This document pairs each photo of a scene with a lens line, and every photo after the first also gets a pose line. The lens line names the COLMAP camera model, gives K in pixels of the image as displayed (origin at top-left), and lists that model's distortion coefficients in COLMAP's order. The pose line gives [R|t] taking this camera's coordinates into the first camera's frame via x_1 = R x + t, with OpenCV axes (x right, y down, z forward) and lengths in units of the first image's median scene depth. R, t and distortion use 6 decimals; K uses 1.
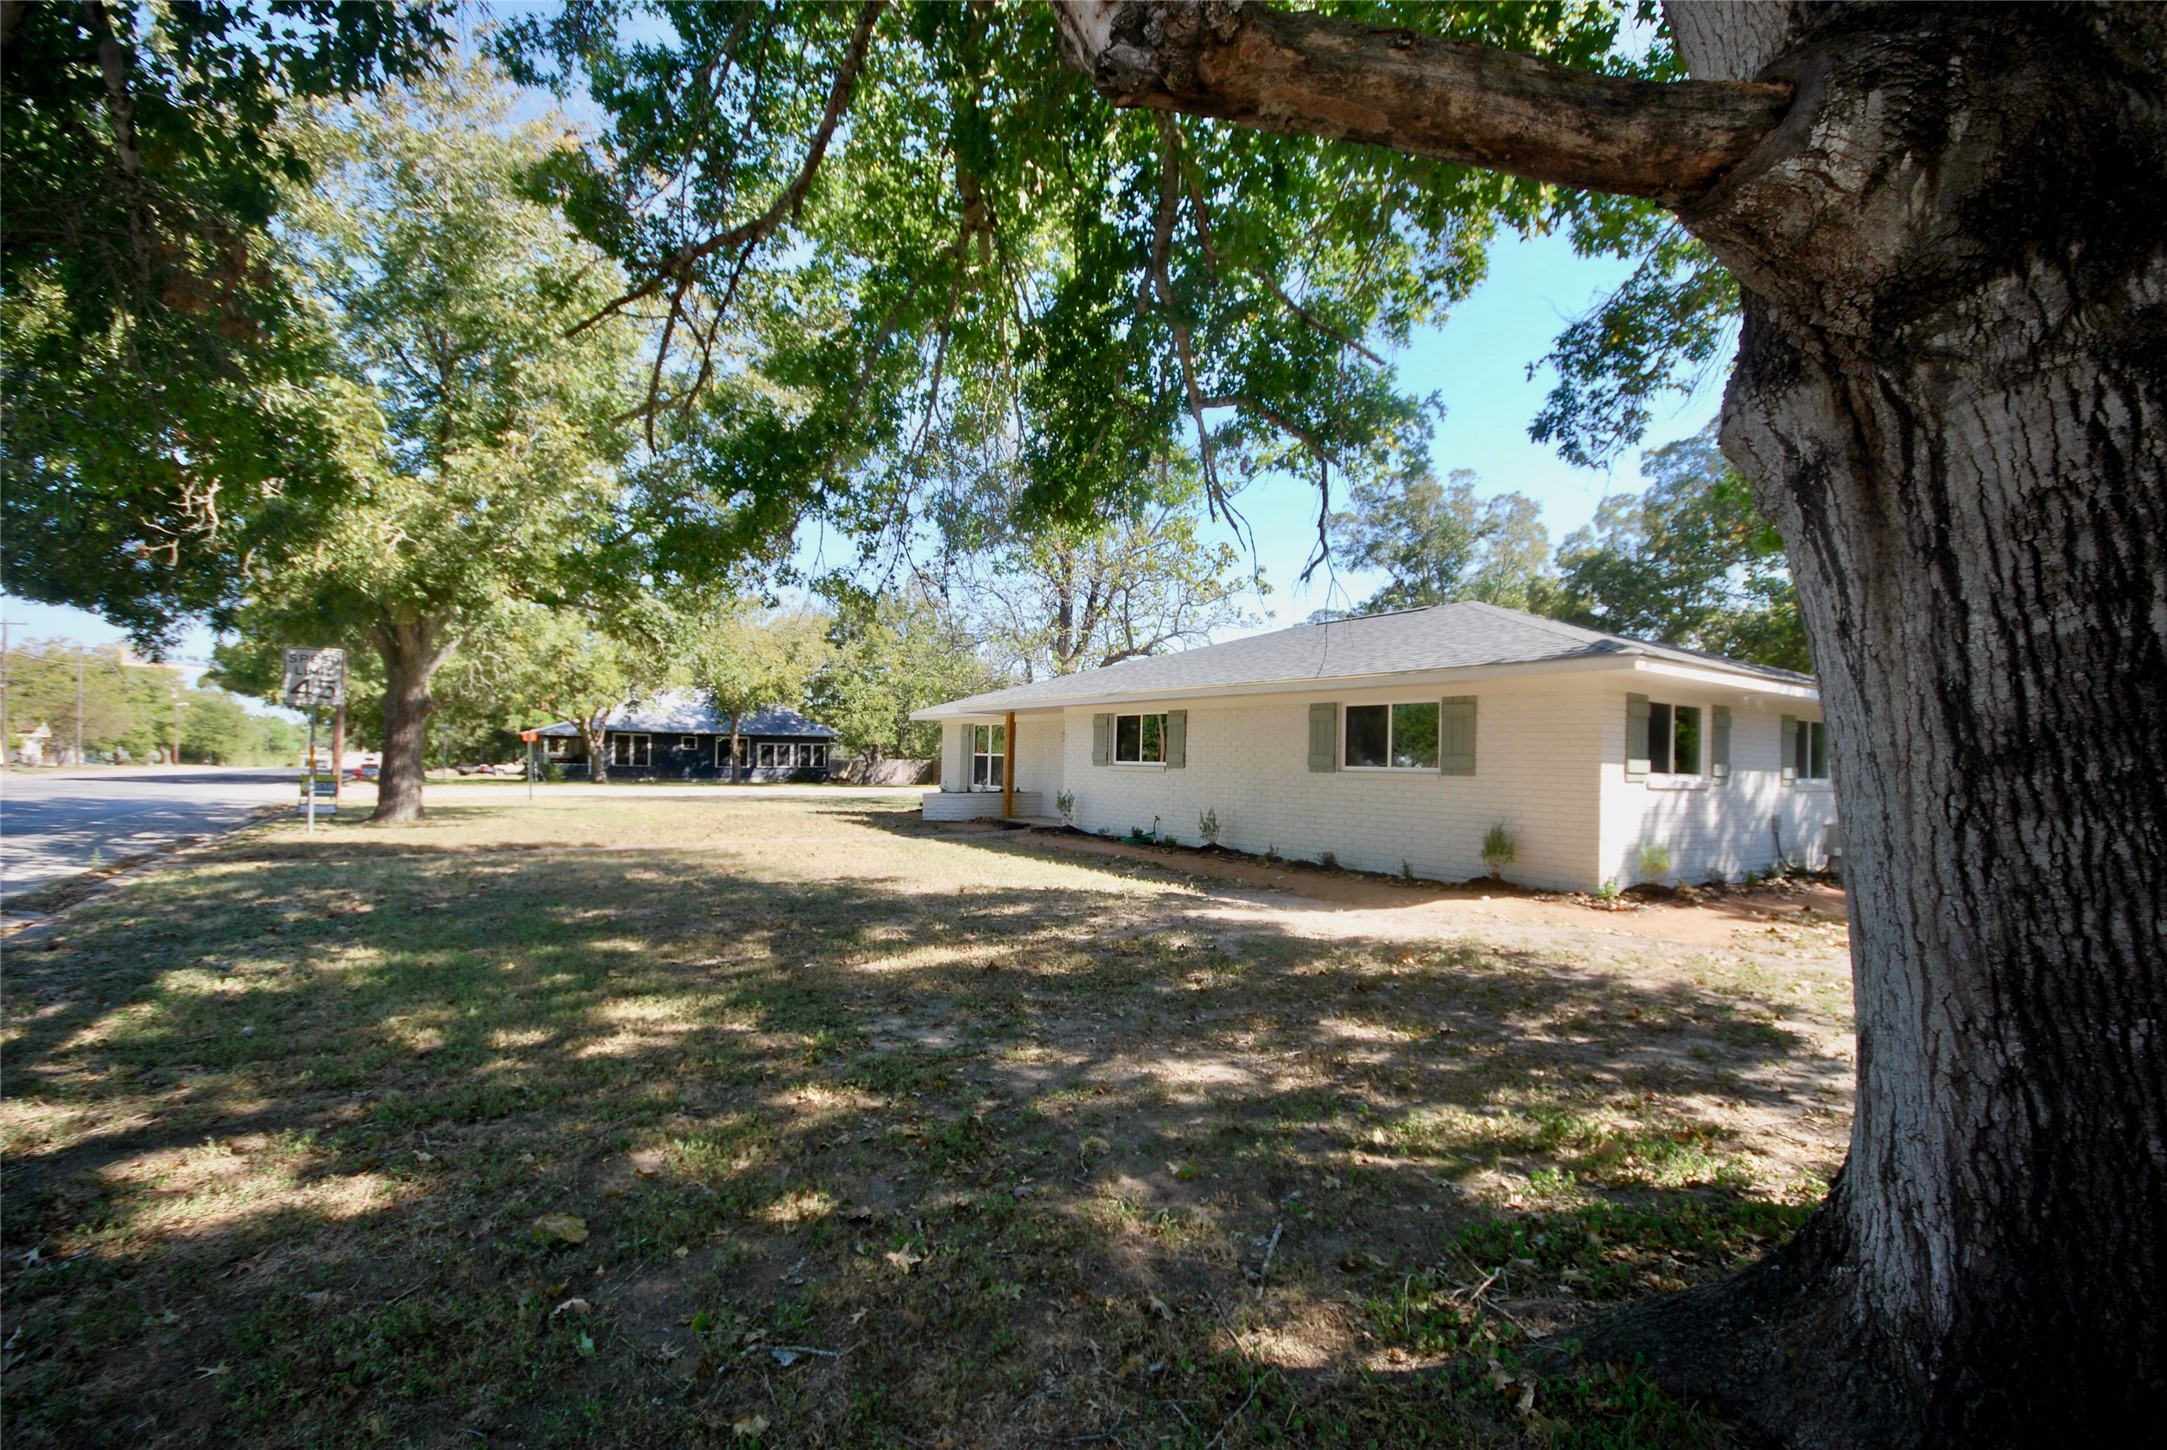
lens RADIAL K [[953.1, 0, 1083.7], [0, 953.1, 731.7], [0, 0, 1]] dist [0.004434, -0.007439]
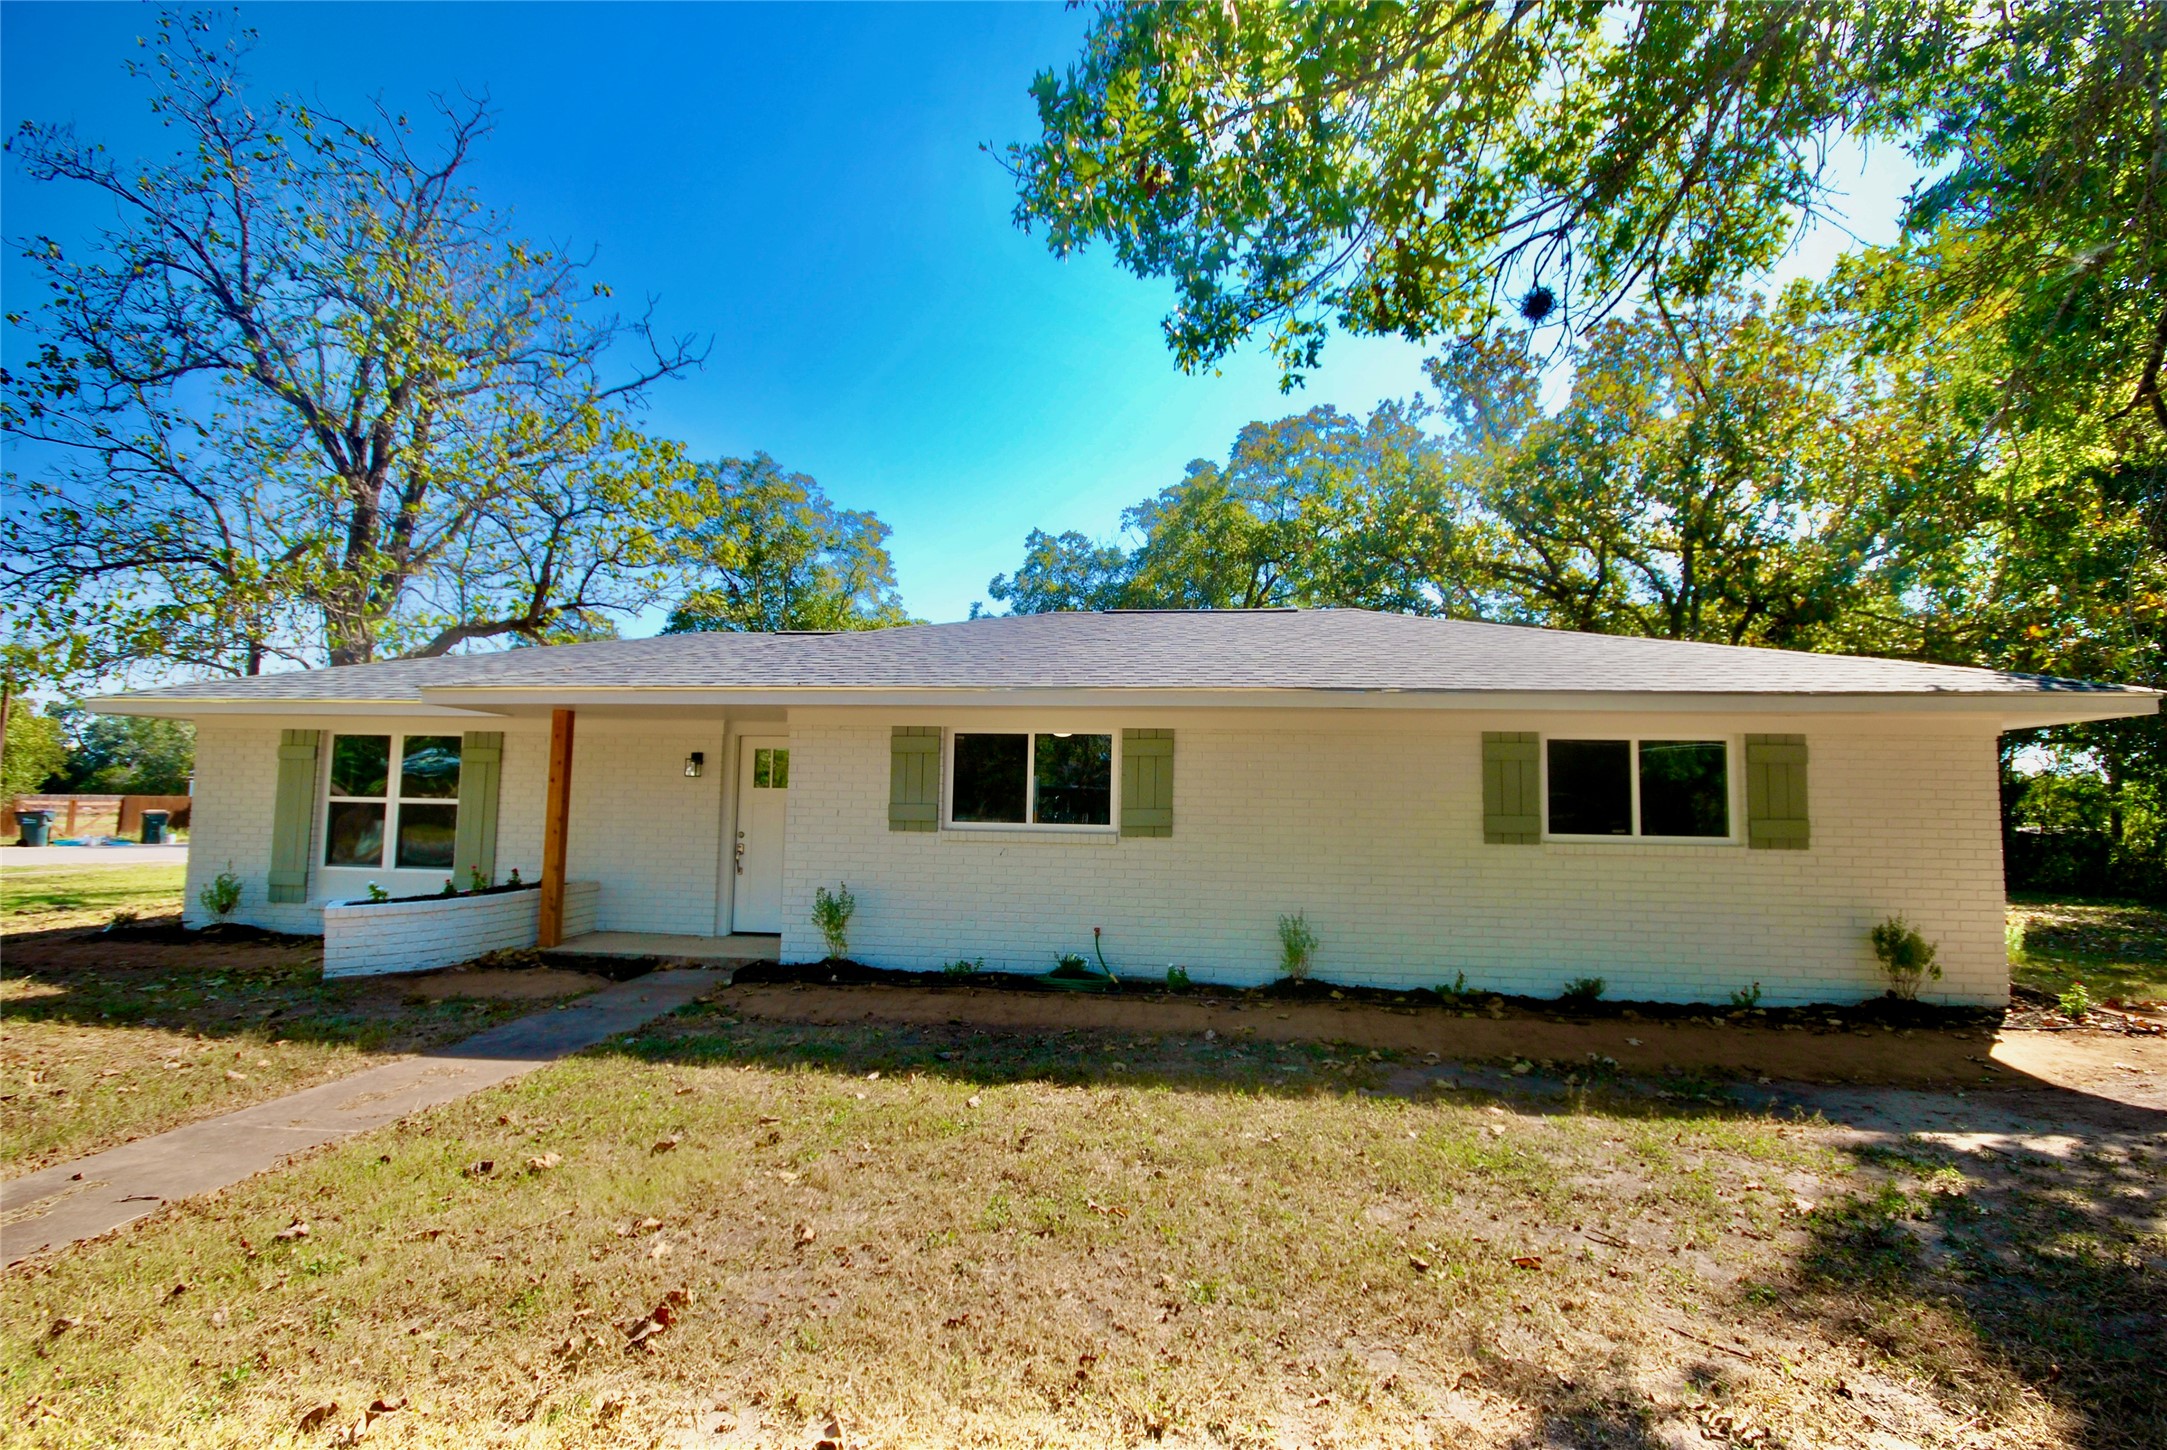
lens RADIAL K [[953.1, 0, 1077.6], [0, 953.1, 722.5], [0, 0, 1]] dist [0.004434, -0.007439]
pose [[0.654988, 0.071603, 0.752239, -0.276730], [-0.027030, 0.997083, -0.071374, 0.010890], [-0.755156, 0.026416, 0.655013, 0.550024]]
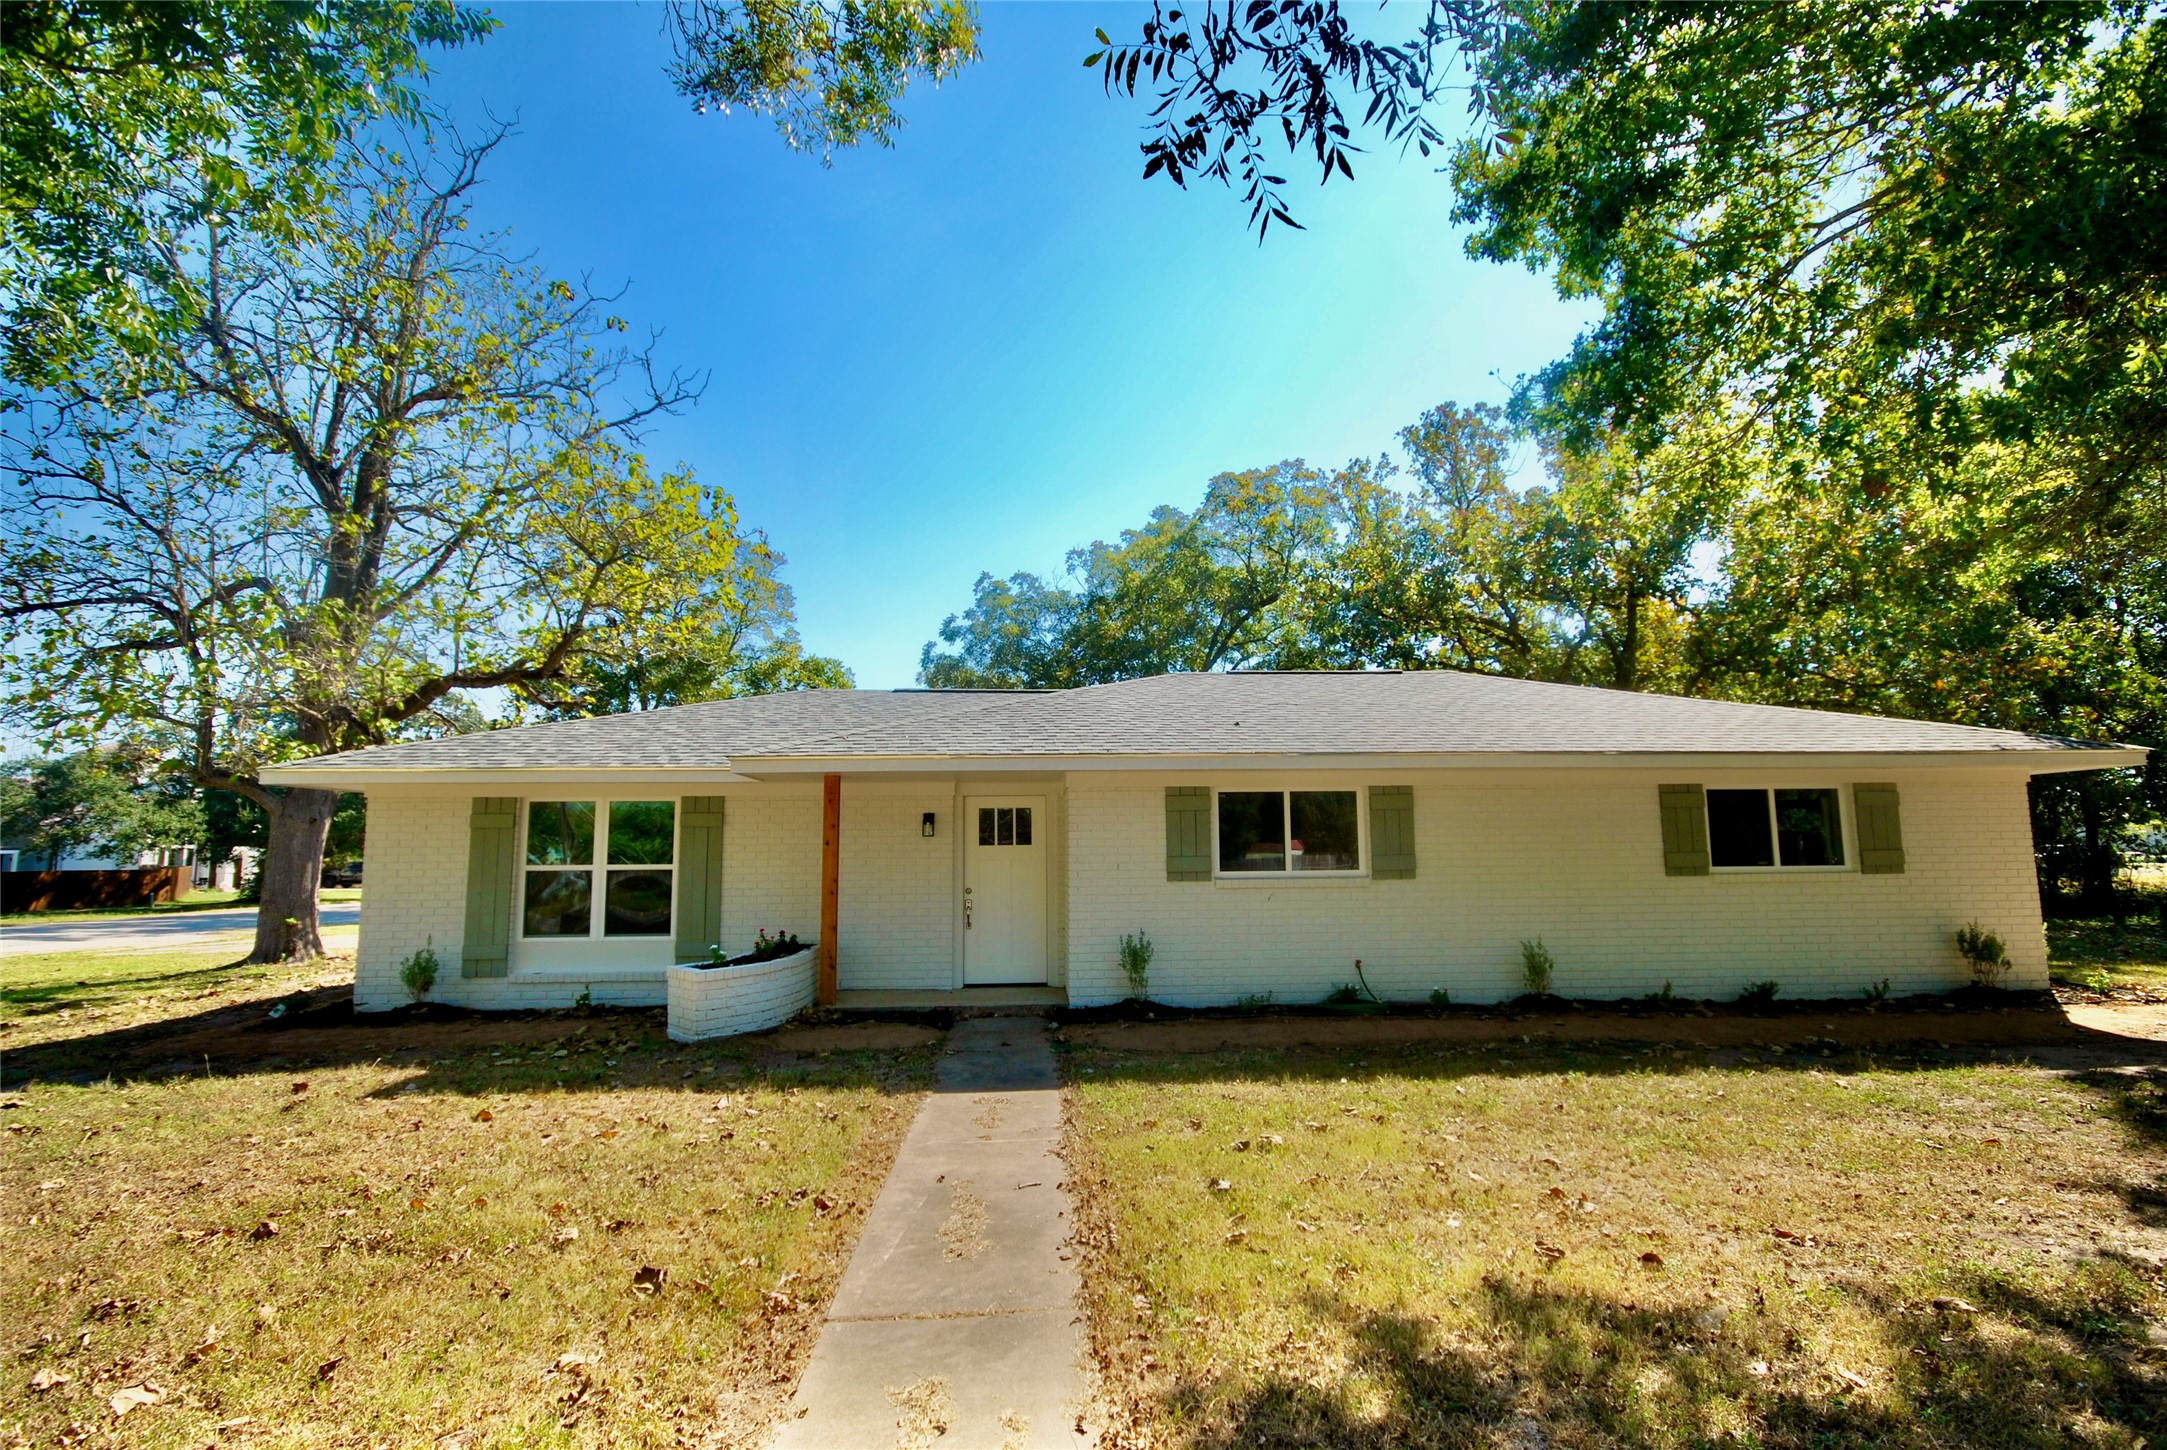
lens RADIAL K [[1025.4, 0, 1083.1], [0, 1025.4, 725.1], [0, 0, 1]] dist [0.003742, -0.000042]
pose [[0.523559, 0.094325, 0.846752, -0.478069], [-0.002358, 0.994009, -0.109271, 0.009635], [-0.851986, 0.055213, 0.520644, 0.666876]]
